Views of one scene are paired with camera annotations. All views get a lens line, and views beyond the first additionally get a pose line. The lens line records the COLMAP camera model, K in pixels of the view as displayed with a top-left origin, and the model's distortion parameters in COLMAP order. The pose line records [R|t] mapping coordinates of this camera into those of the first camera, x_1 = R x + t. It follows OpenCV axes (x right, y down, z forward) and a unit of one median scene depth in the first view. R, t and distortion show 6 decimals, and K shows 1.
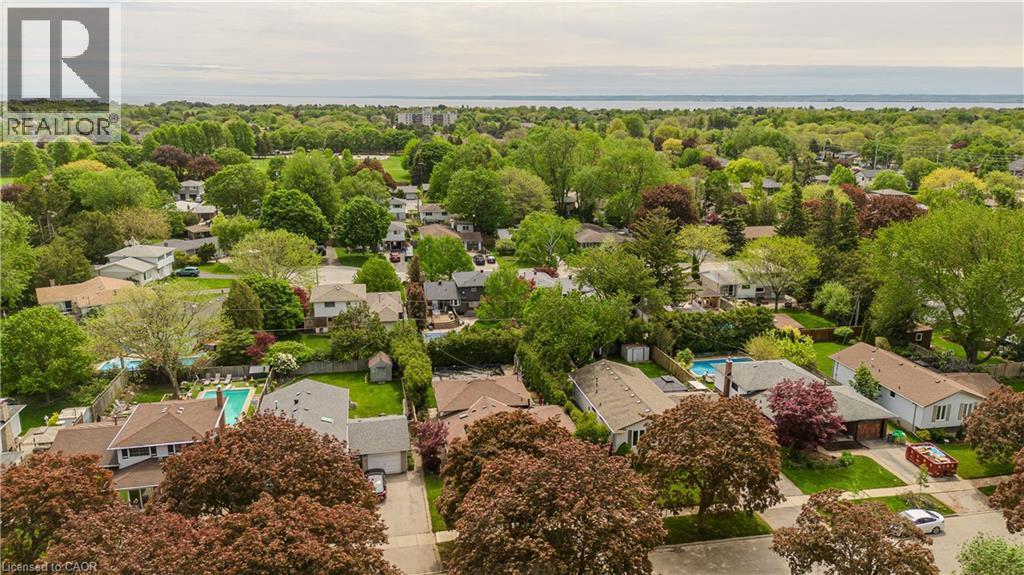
lens RADIAL K [[724.0, 0, 511.2], [0, 724.0, 287.0], [0, 0, 1]] dist [0.005538, 0.001337]
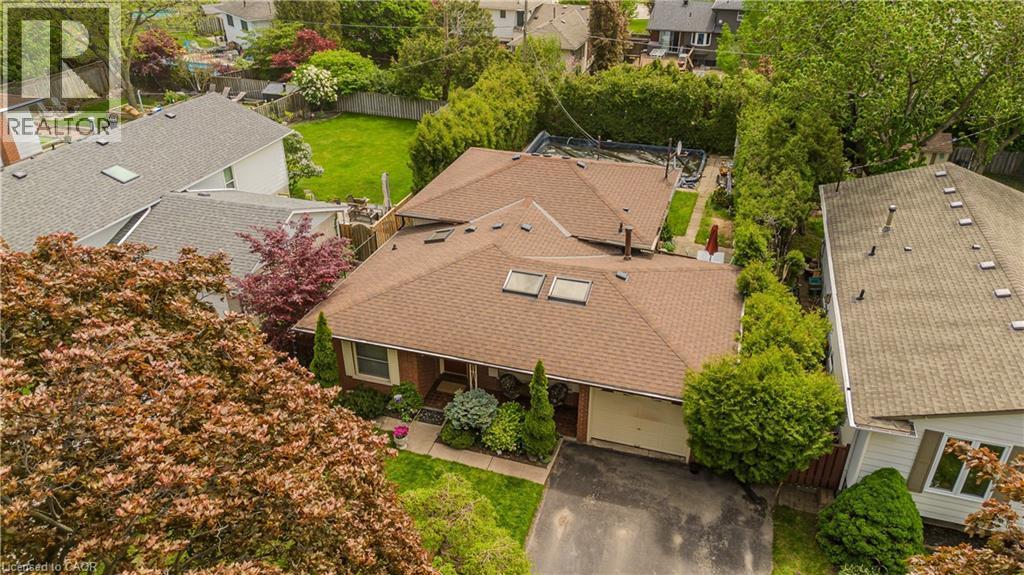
lens RADIAL K [[724.0, 0, 510.7], [0, 724.0, 287.7], [0, 0, 1]] dist [0.005538, 0.001337]
pose [[0.868818, 0.237164, -0.434637, 0.127738], [-0.118309, 0.951830, 0.282883, 0.095770], [0.480790, -0.194352, 0.855025, 0.696683]]
